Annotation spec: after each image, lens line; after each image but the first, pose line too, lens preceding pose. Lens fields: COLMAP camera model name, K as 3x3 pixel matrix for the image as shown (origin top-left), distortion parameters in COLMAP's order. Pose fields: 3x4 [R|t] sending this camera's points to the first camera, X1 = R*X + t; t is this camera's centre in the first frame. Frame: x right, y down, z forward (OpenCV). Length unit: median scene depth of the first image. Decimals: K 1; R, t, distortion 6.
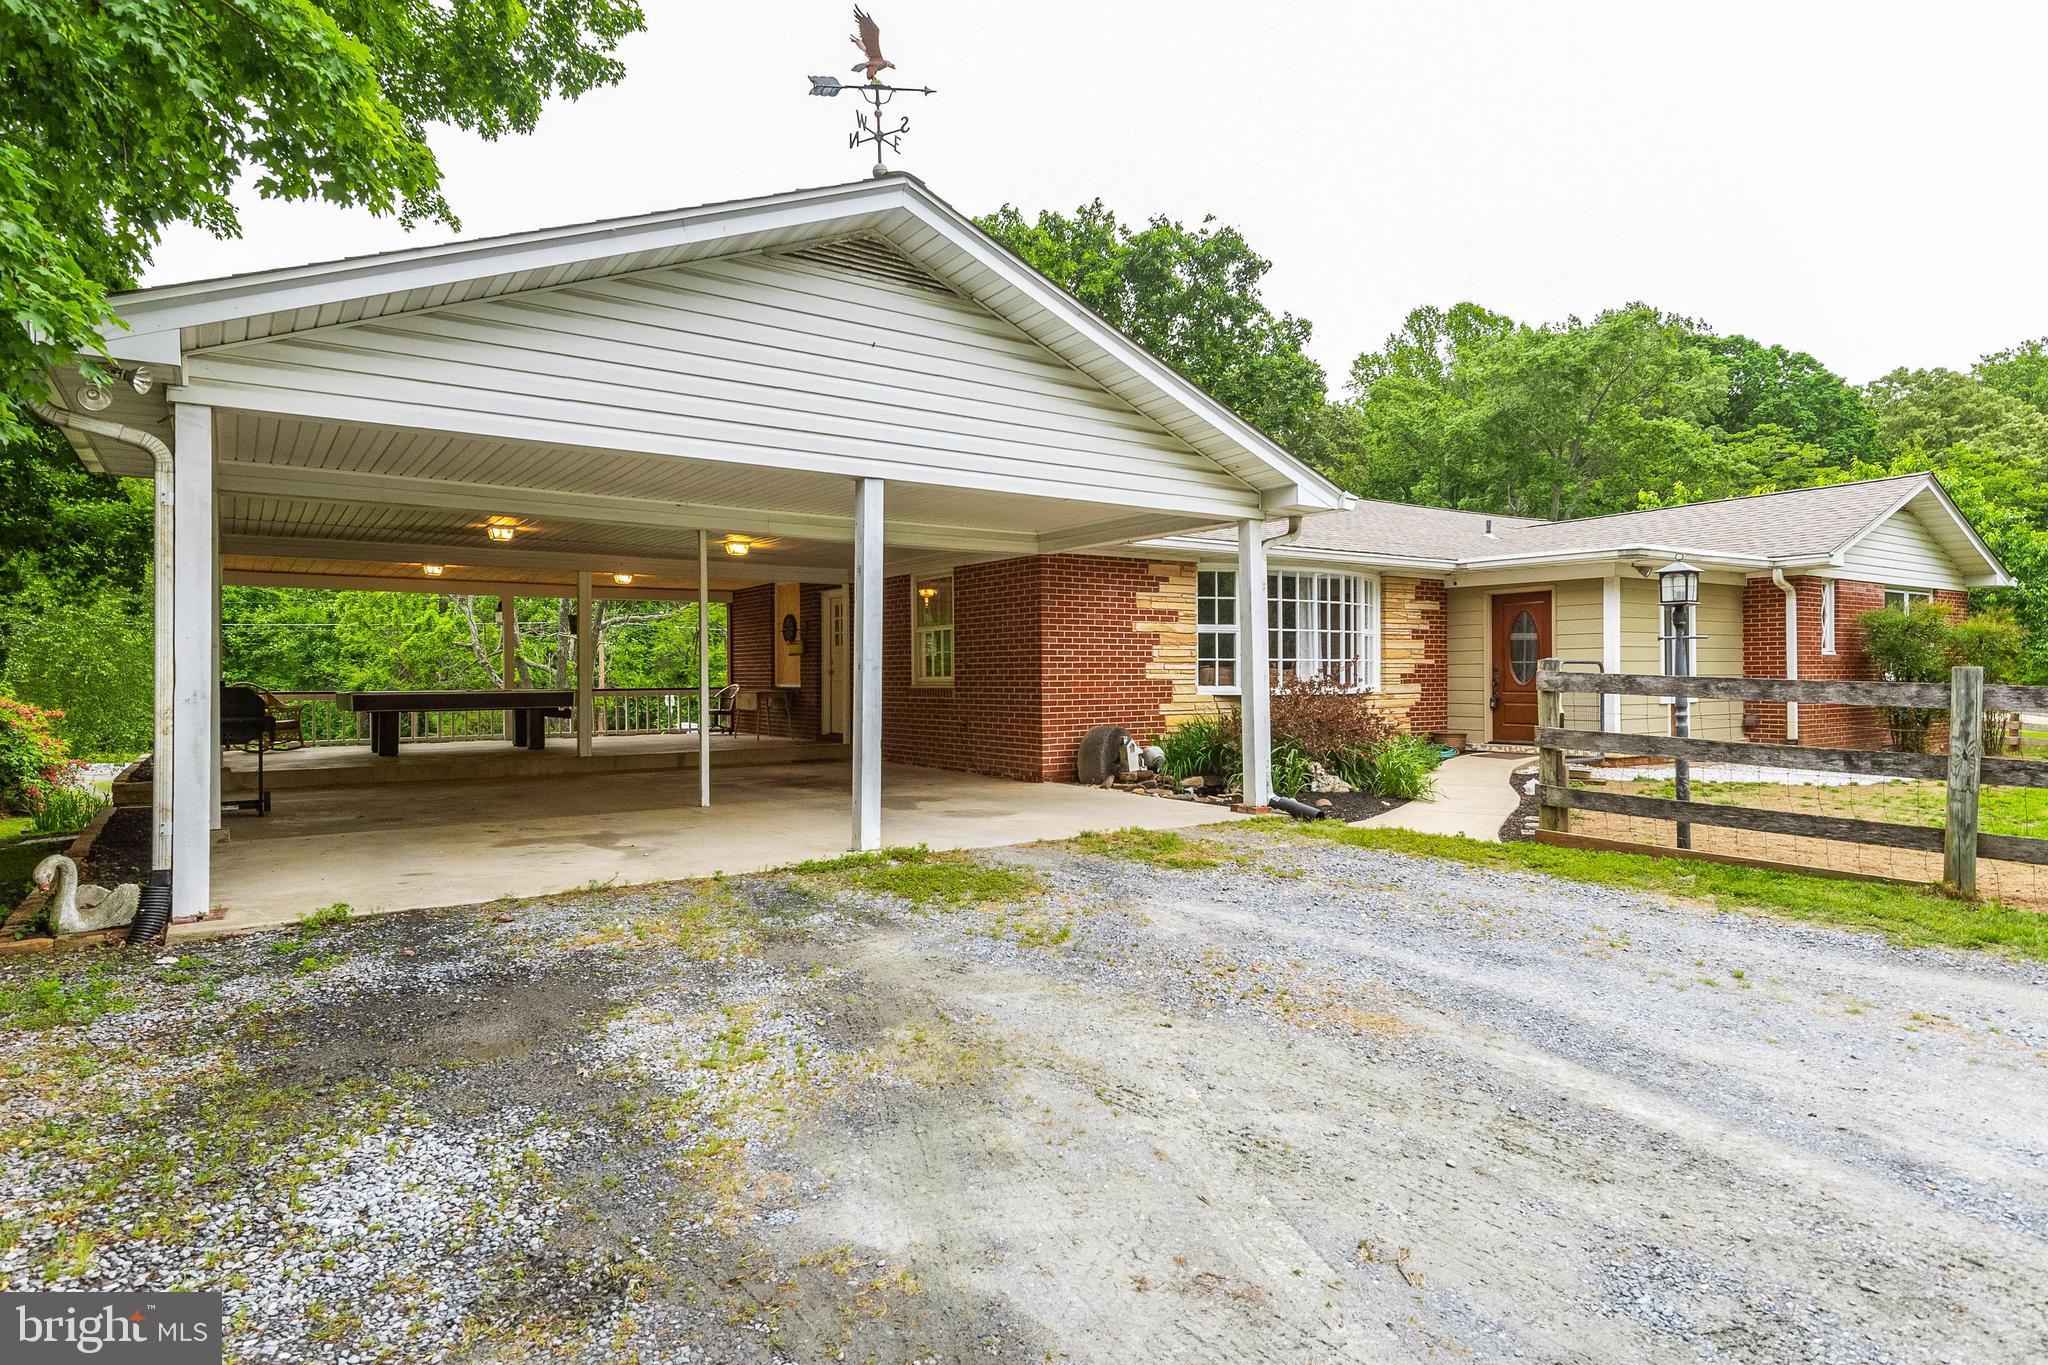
lens RADIAL K [[1146.8, 0, 932.8], [0, 1146.8, 672.9], [0, 0, 1]] dist [0.011365, -0.000972]
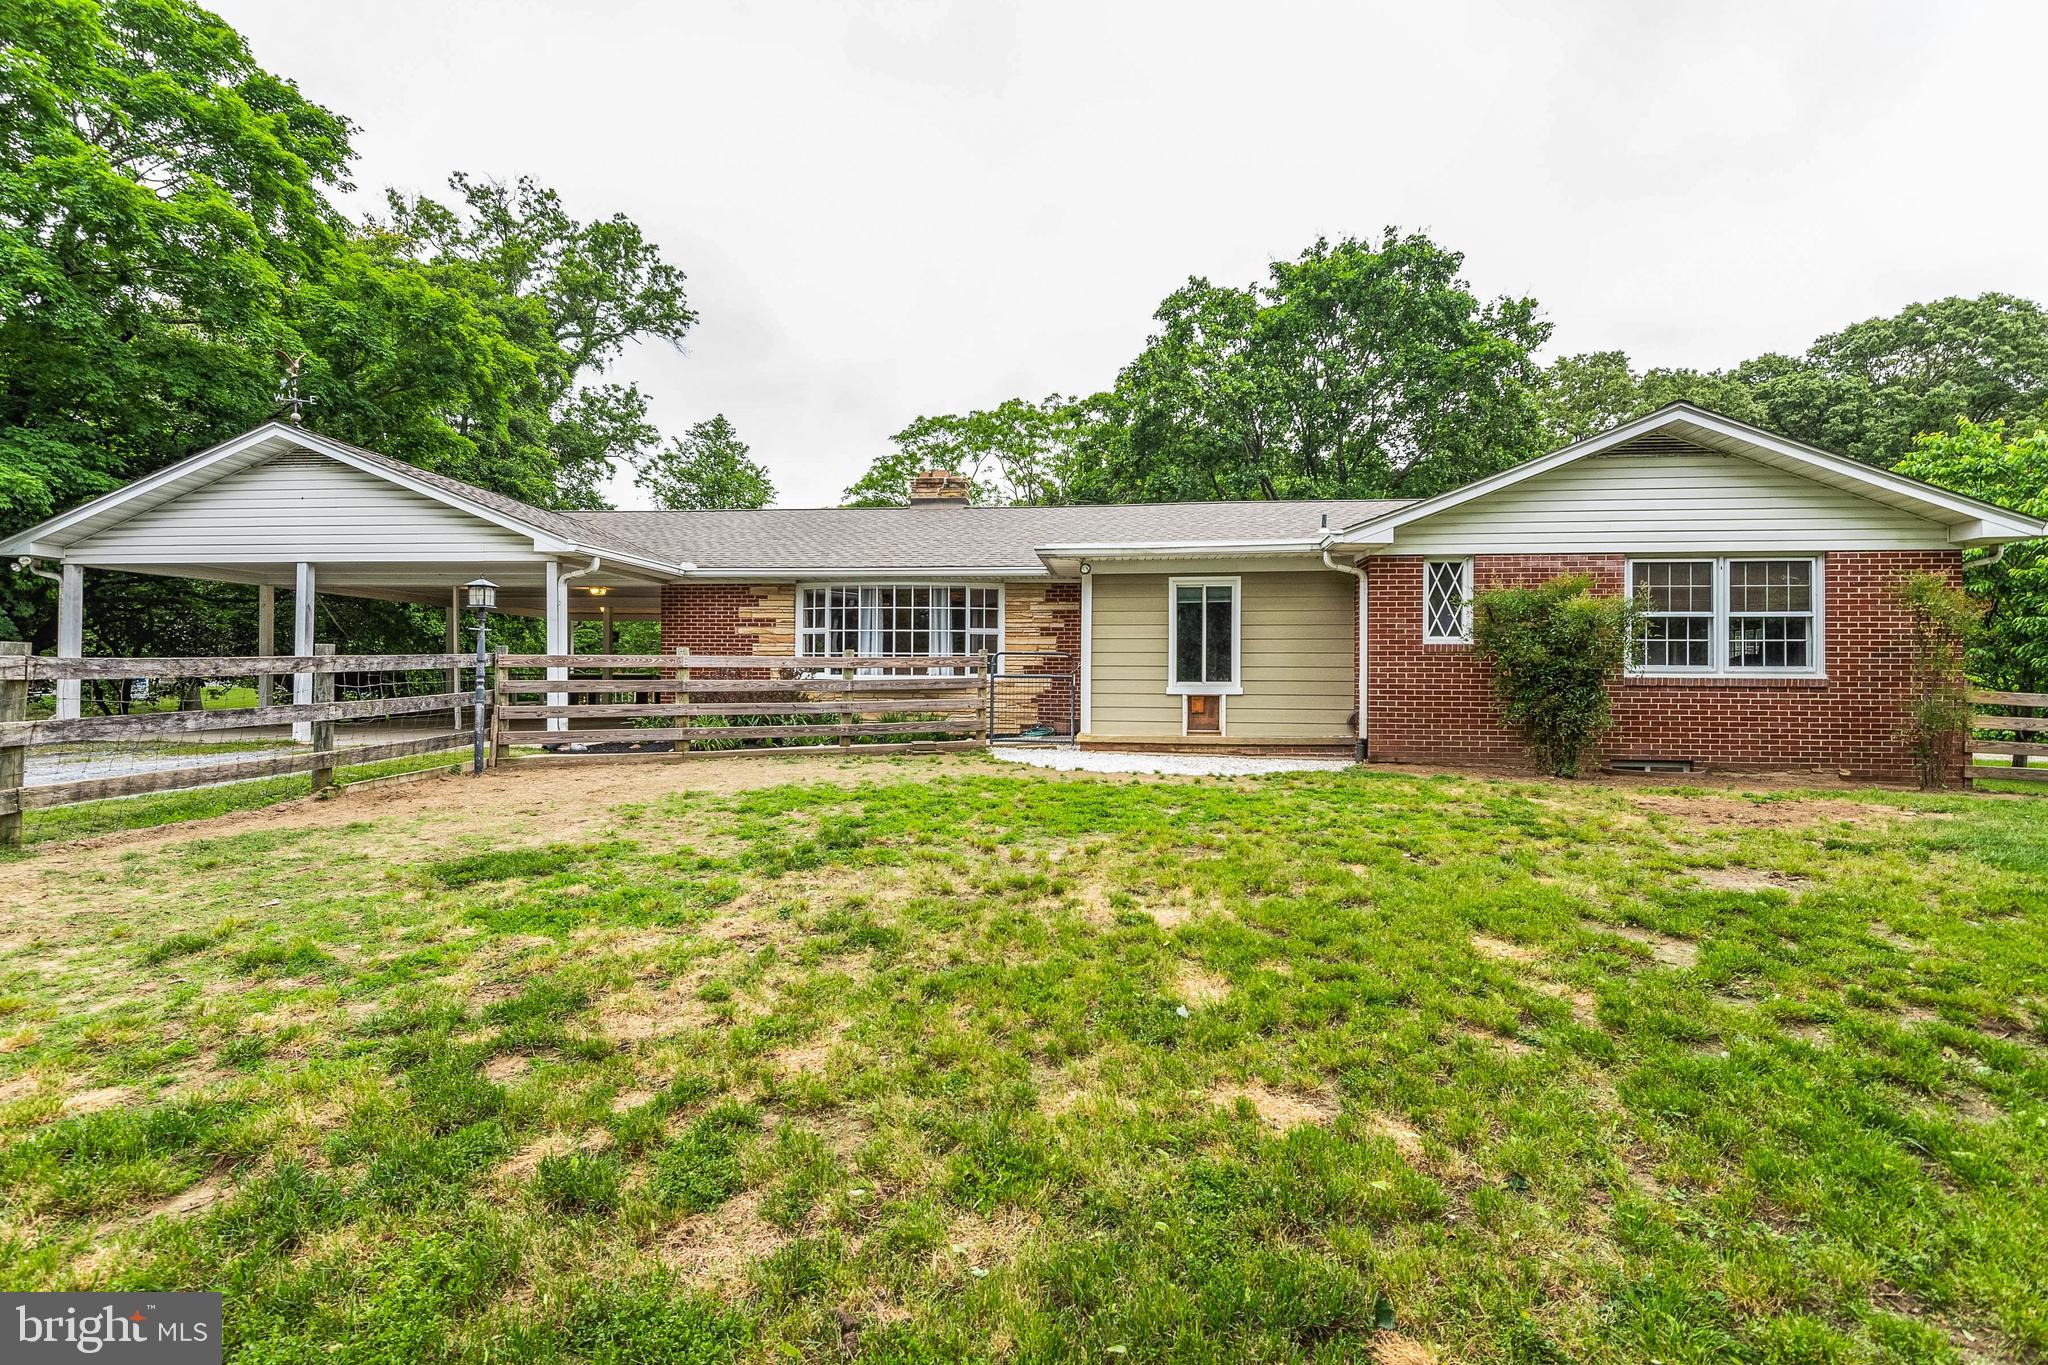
lens RADIAL K [[944.0, 0, 974.6], [0, 944.0, 659.1], [0, 0, 1]] dist [0.054287, -0.044208]
pose [[0.753070, -0.004789, -0.657923, 0.983067], [-0.012948, 0.999672, -0.022098, 0.015470], [0.657813, 0.025160, 0.752761, 0.238078]]
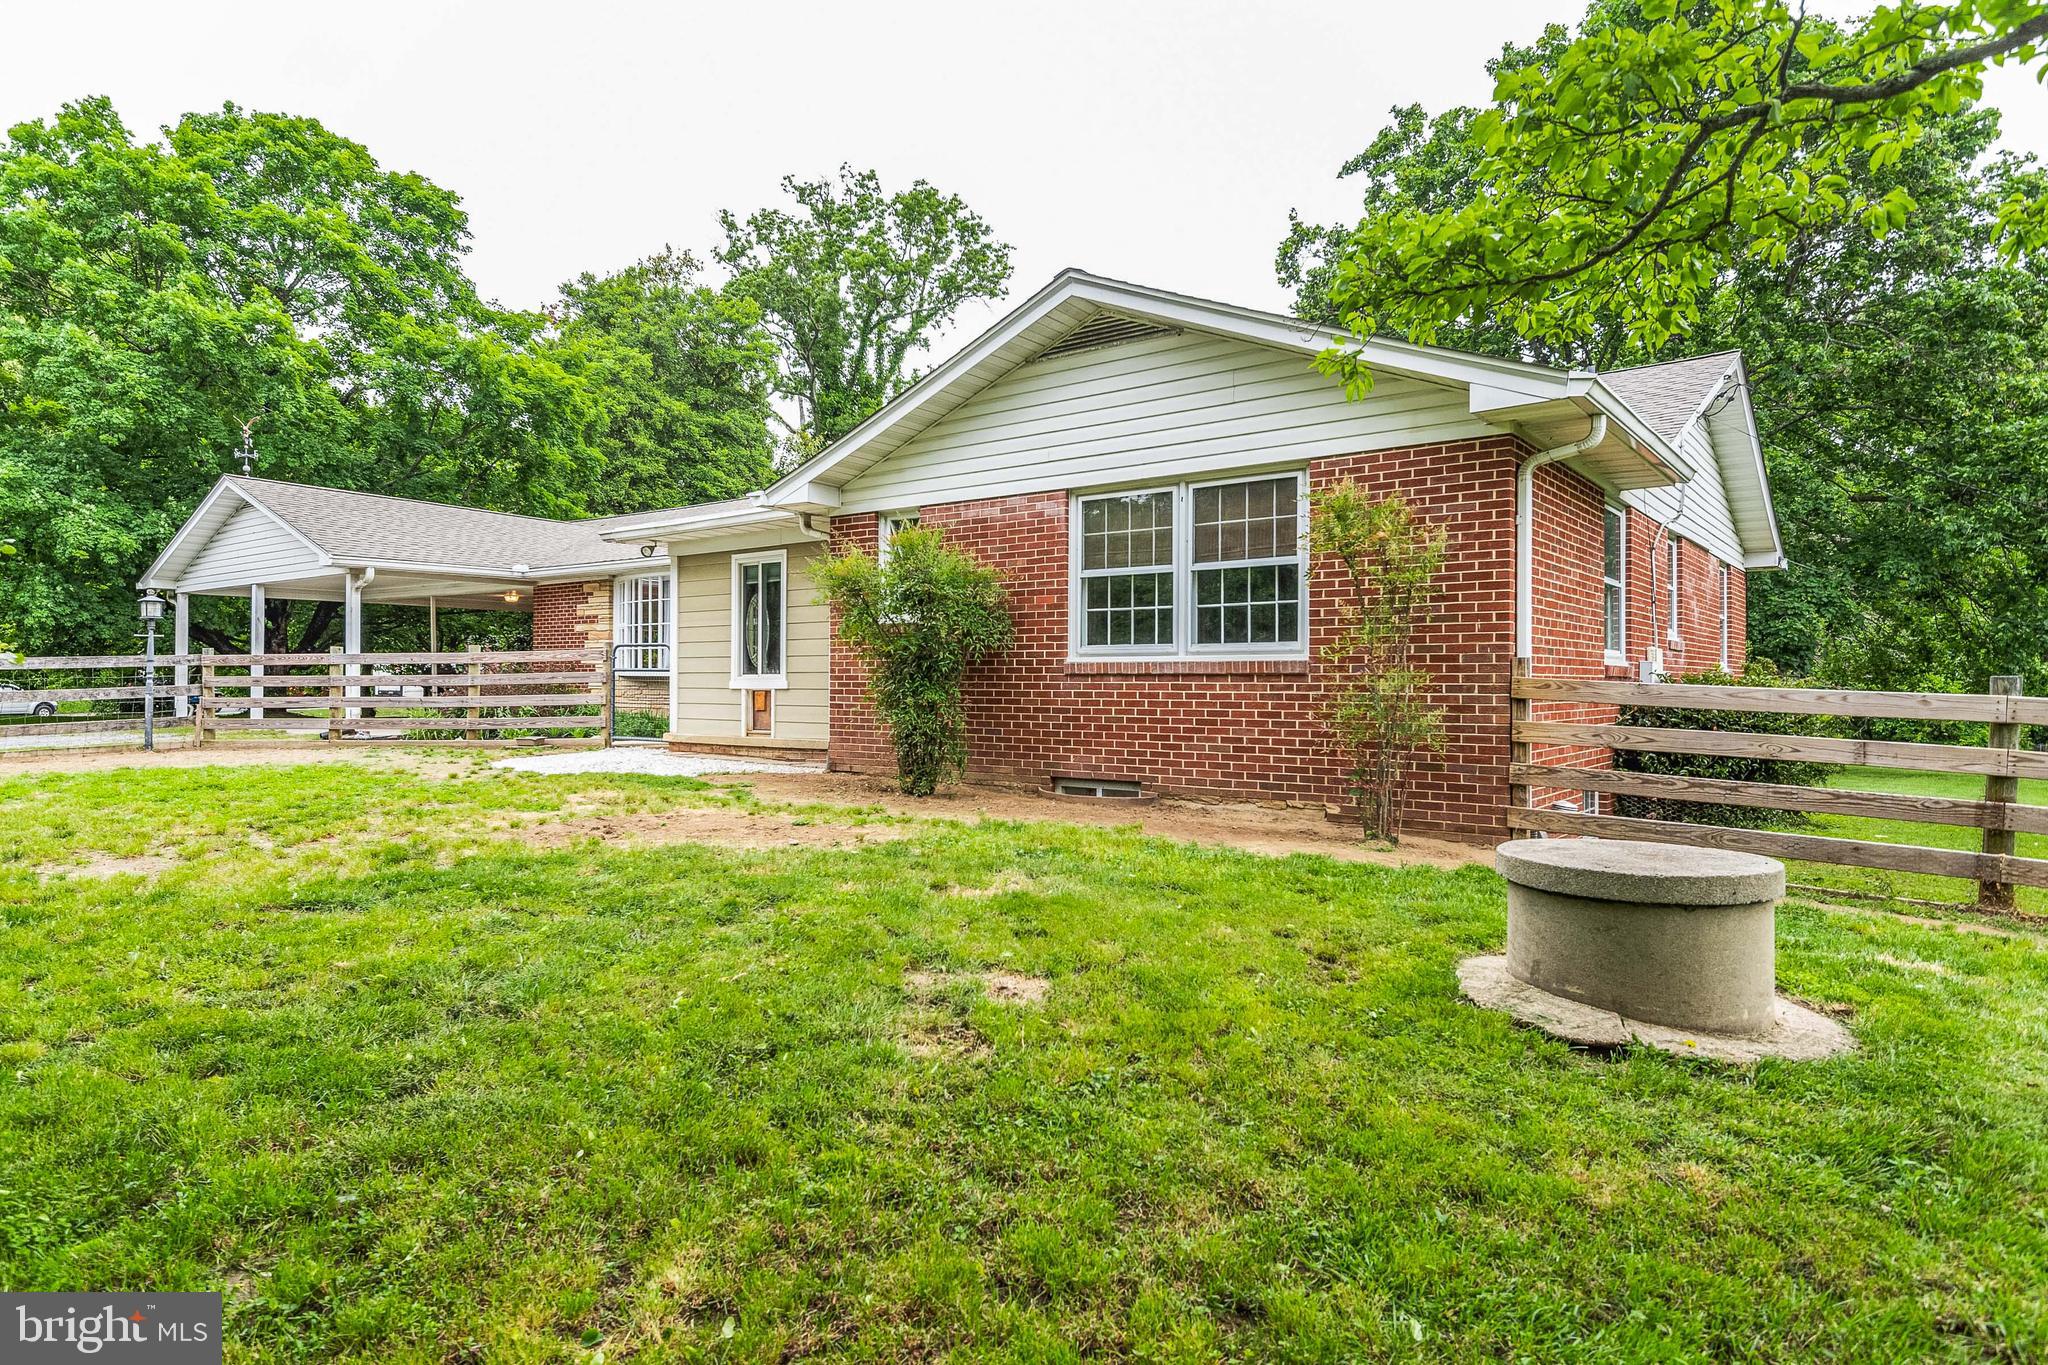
lens RADIAL K [[1146.8, 0, 932.8], [0, 1146.8, 672.9], [0, 0, 1]] dist [0.011365, -0.000972]
pose [[0.297529, 0.000411, -0.954713, 1.427366], [-0.006740, 0.999976, -0.001670, 0.014186], [0.954689, 0.006932, 0.297525, 0.822583]]
